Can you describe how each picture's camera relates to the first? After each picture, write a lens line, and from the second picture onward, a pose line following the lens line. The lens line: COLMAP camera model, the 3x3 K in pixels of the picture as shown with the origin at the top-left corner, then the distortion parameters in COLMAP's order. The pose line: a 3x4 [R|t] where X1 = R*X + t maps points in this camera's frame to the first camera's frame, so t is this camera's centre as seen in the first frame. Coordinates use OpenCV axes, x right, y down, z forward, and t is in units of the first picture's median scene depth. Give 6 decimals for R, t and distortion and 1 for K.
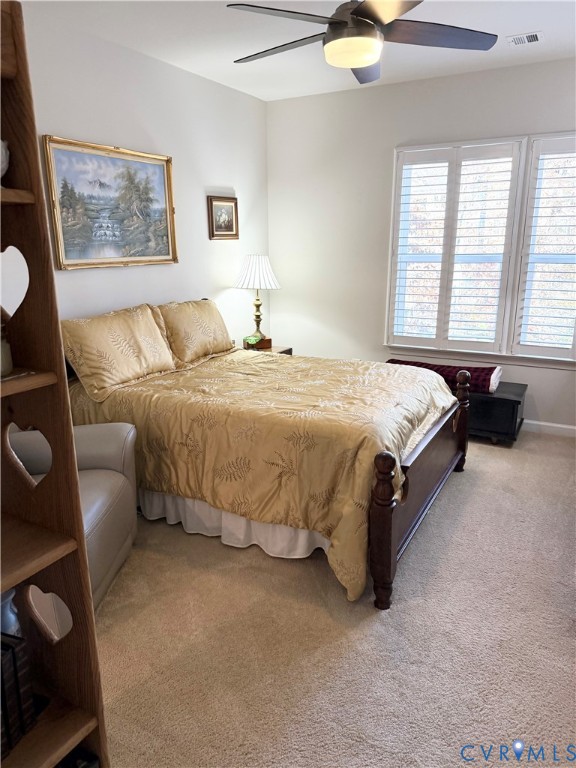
lens RADIAL K [[540.9, 0, 287.0], [0, 540.9, 382.4], [0, 0, 1]] dist [0.070478, -0.101824]
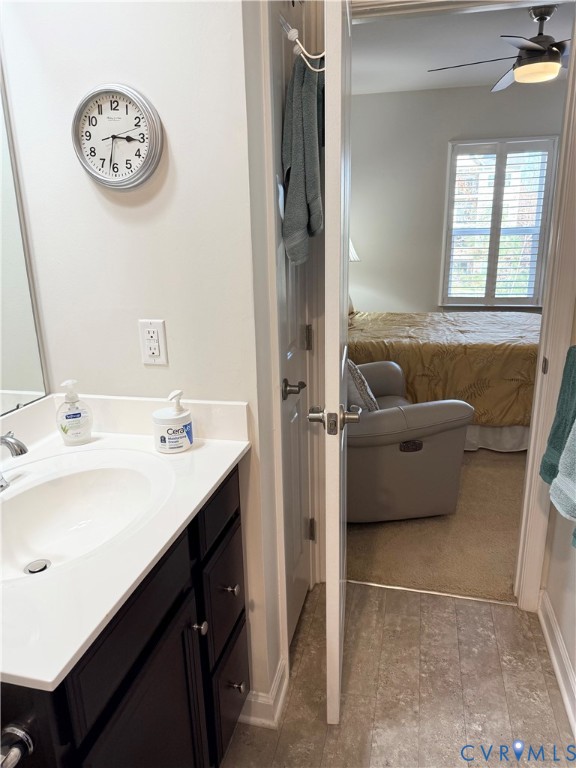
lens RADIAL K [[540.9, 0, 287.9], [0, 540.9, 382.9], [0, 0, 1]] dist [0.070478, -0.101824]
pose [[0.958858, -0.089433, 0.269431, -0.533053], [0.085233, 0.995988, 0.027272, 0.044042], [-0.270789, -0.003185, 0.962634, -0.080665]]
